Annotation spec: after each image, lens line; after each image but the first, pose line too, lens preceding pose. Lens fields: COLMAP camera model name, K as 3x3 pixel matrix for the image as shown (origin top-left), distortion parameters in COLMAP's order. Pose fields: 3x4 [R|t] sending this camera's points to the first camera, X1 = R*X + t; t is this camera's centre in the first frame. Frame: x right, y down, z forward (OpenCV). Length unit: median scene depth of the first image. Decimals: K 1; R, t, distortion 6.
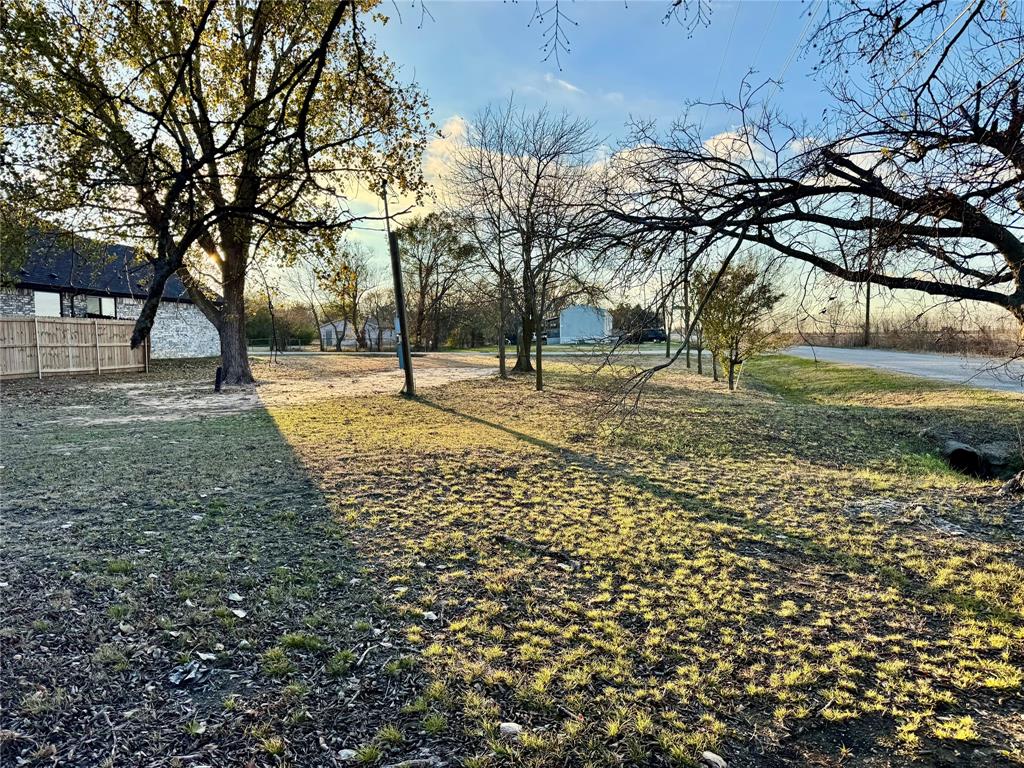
lens RADIAL K [[709.7, 0, 512.0], [0, 709.7, 384.0], [0, 0, 1]] dist [0.076203, -0.092538]
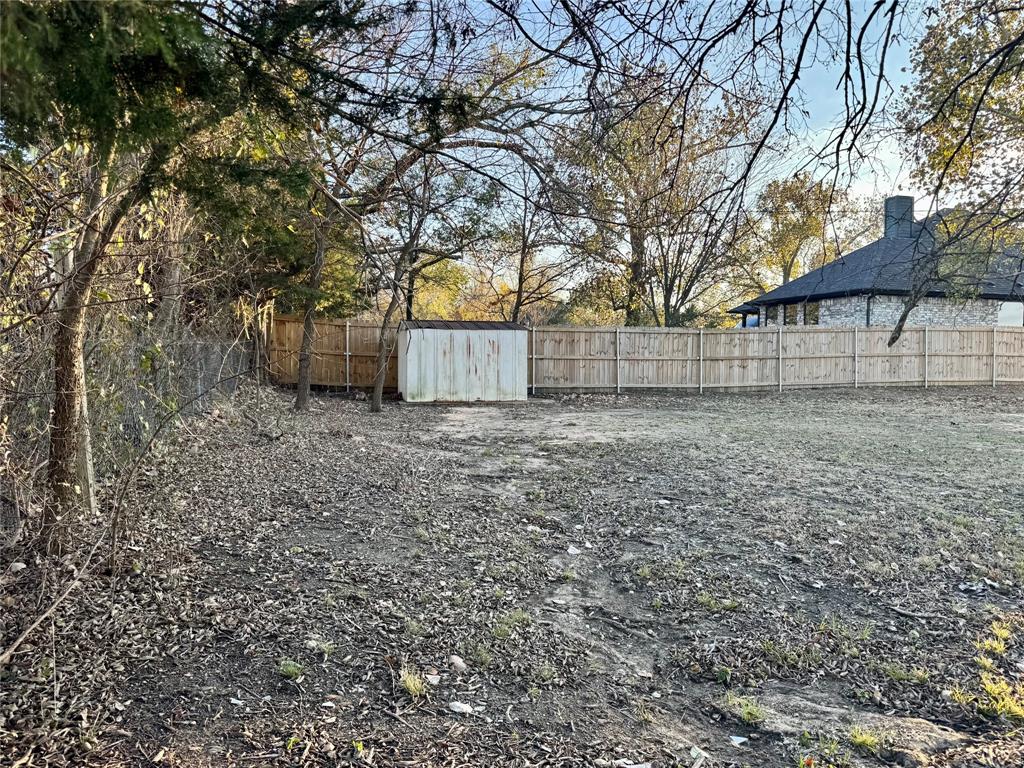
lens RADIAL K [[768.2, 0, 484.1], [0, 768.2, 382.7], [0, 0, 1]] dist [0.087157, -0.130100]
pose [[0.367403, 0.056367, -0.928352, 0.107367], [-0.073912, 0.996774, 0.031270, 0.005583], [0.927120, 0.057128, 0.370384, -0.084575]]
